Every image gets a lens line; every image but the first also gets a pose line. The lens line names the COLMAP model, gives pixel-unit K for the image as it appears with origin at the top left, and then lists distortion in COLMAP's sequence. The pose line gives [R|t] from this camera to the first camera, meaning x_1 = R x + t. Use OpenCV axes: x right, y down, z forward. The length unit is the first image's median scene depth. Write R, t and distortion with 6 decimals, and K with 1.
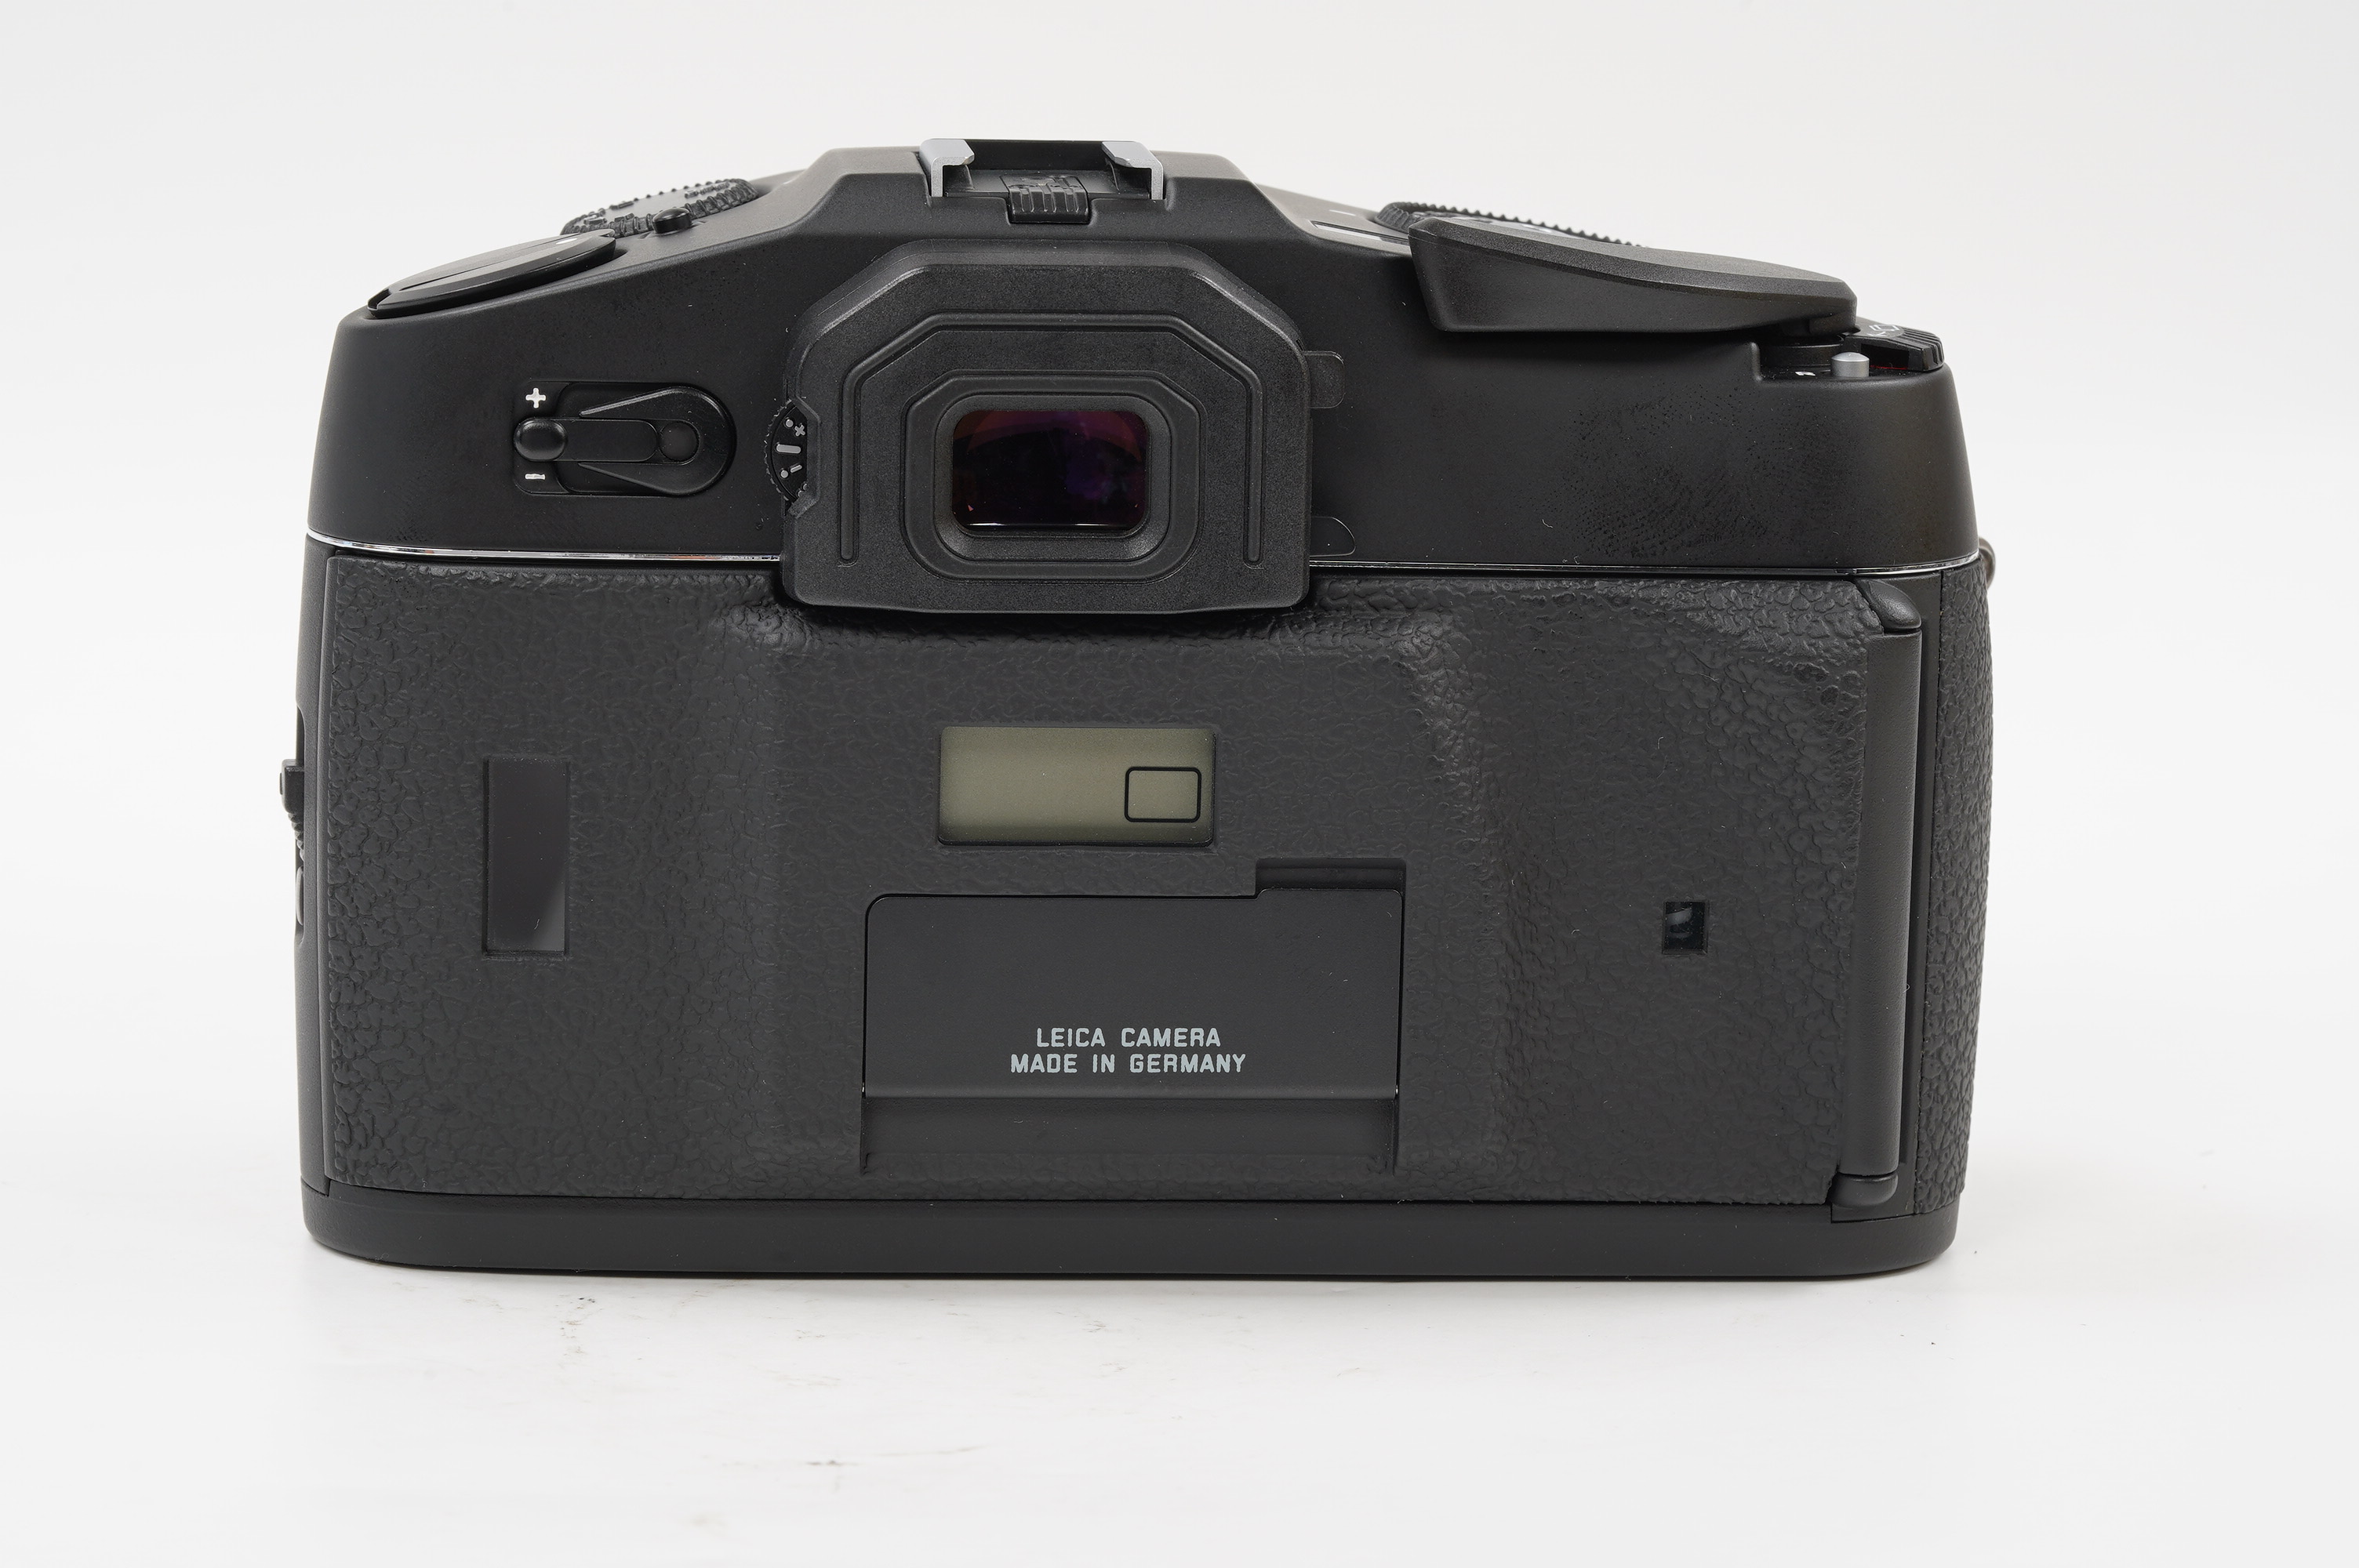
lens RADIAL K [[7599.5, 0, 1179.5], [0, 7599.5, 784.0], [0, 0, 1]] dist [0.067364, 0.162852]
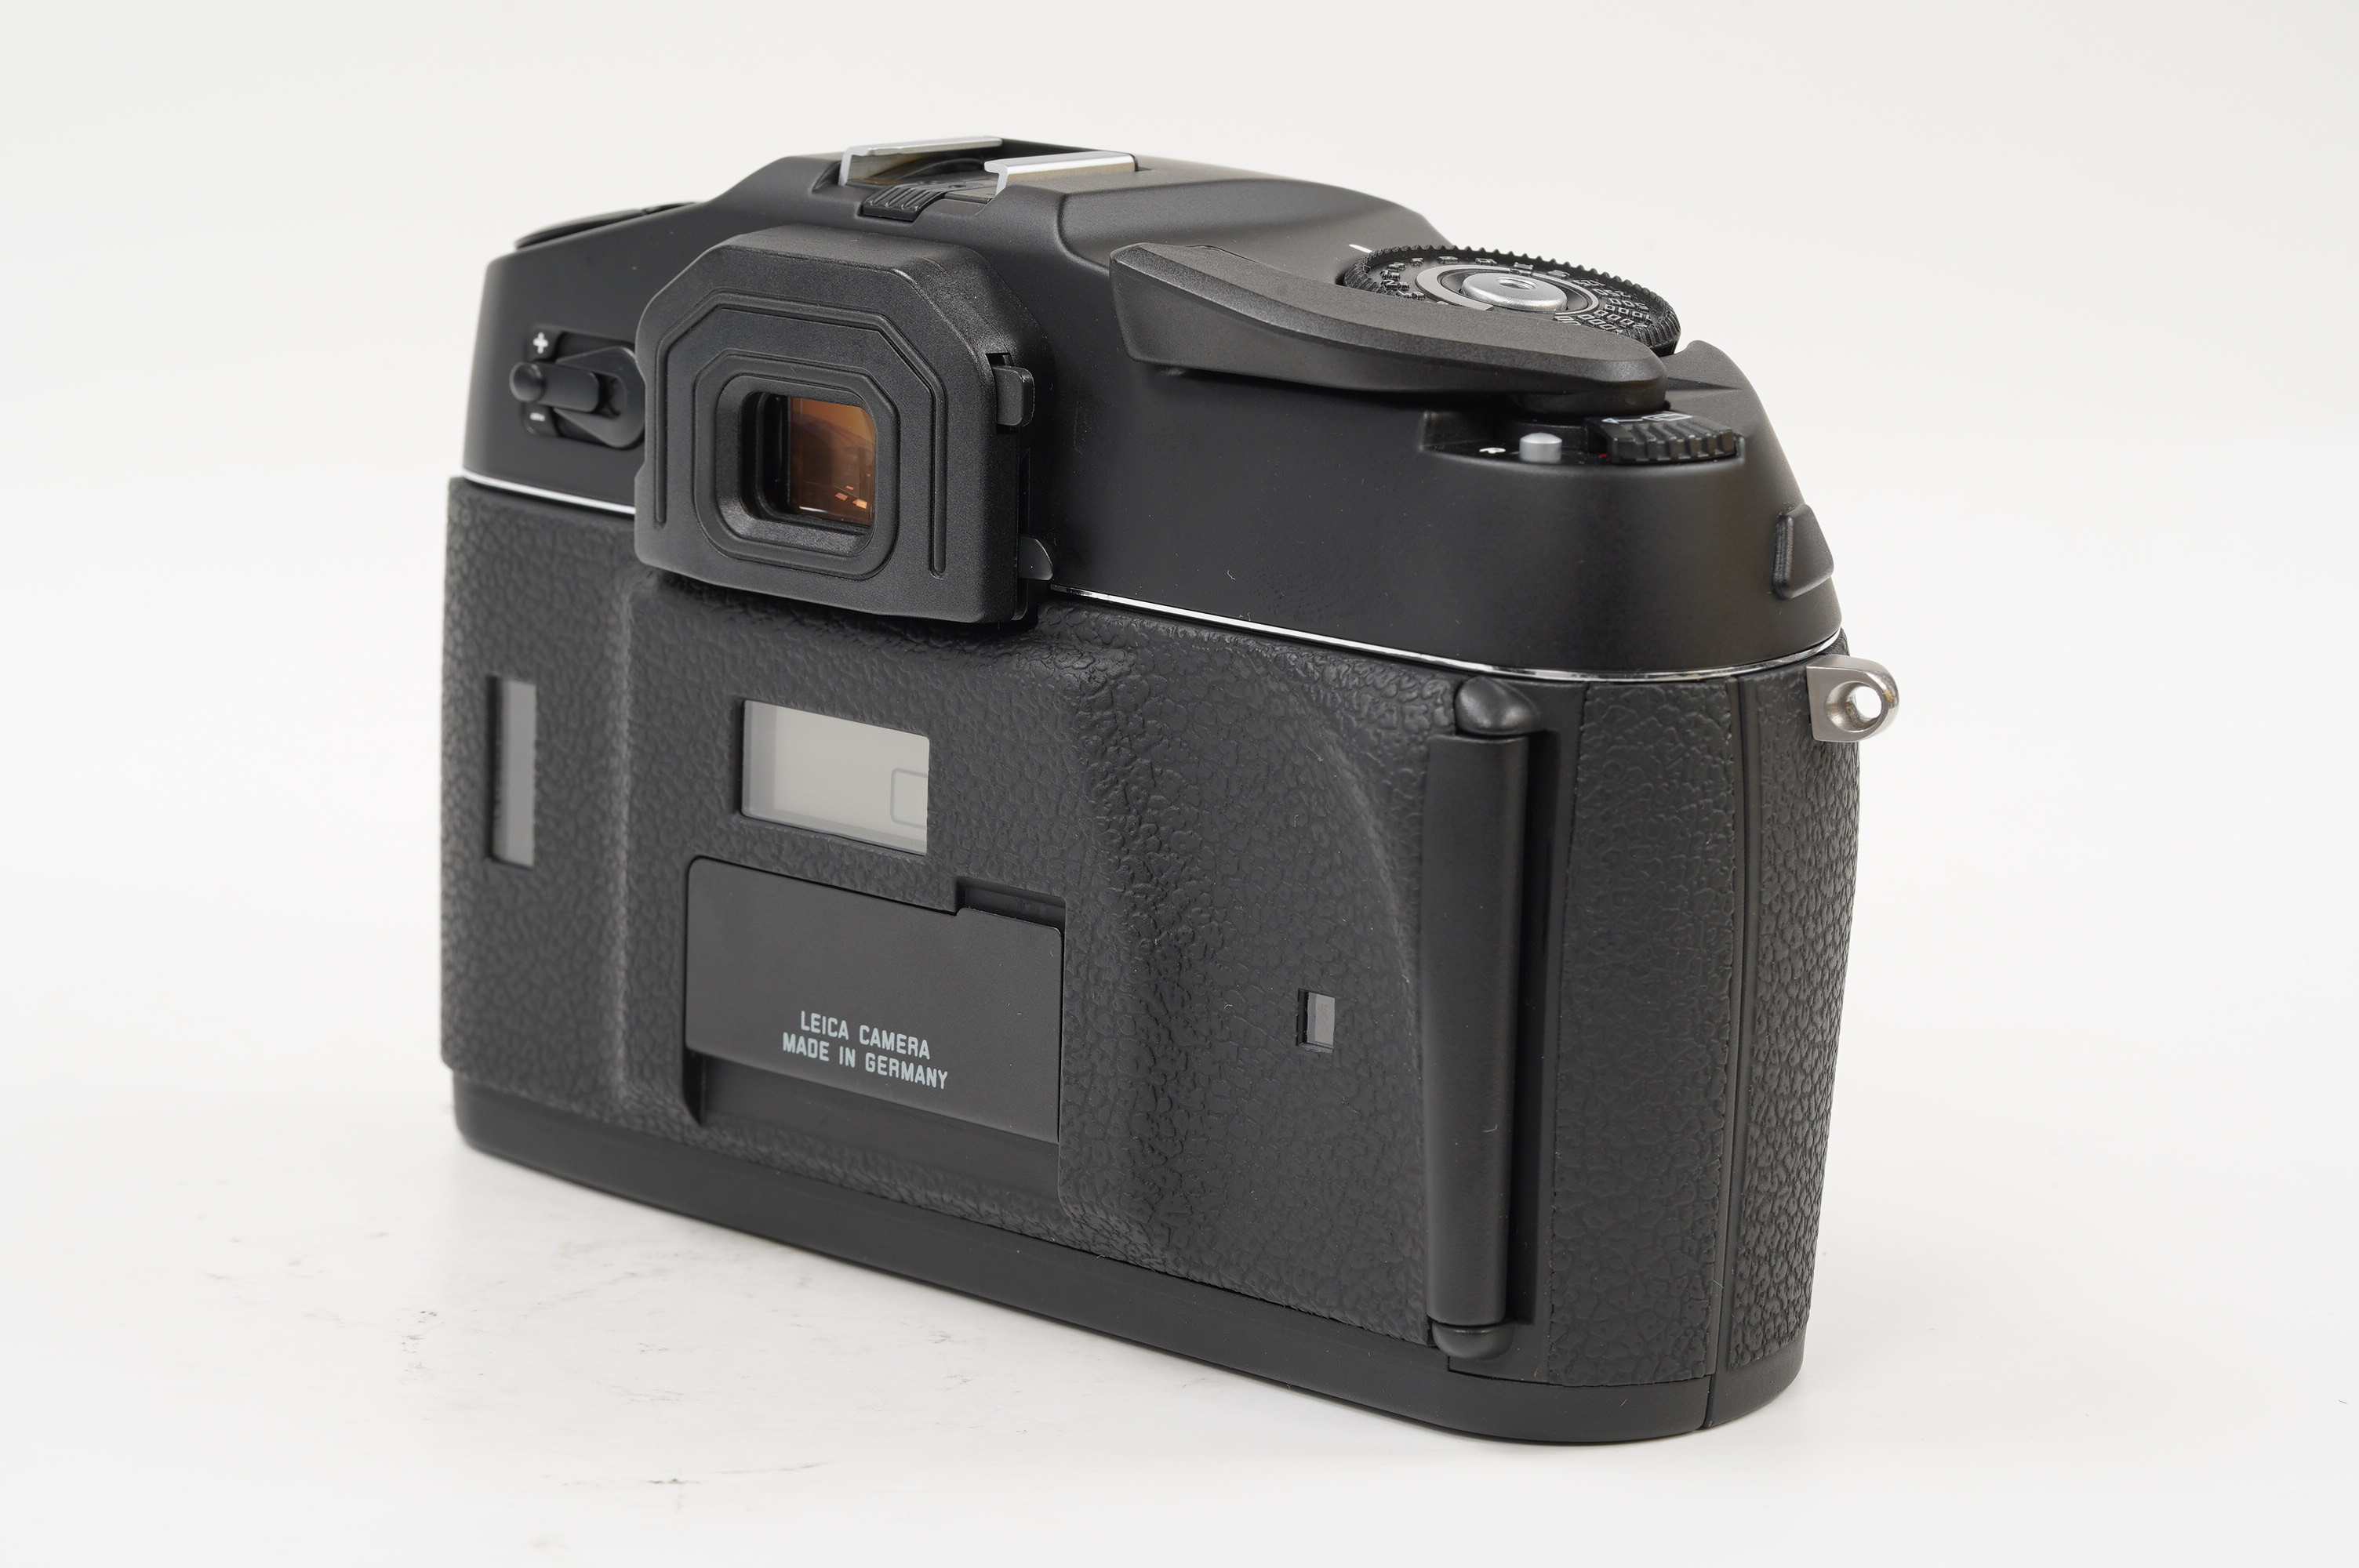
lens RADIAL K [[7599.5, 0, 1179.5], [0, 7599.5, 784.0], [0, 0, 1]] dist [0.067364, 0.162852]
pose [[0.635800, 0.133014, -0.760306, 0.774698], [-0.140996, 0.988480, 0.055025, -0.060077], [0.758866, 0.072215, 0.647230, 0.381967]]
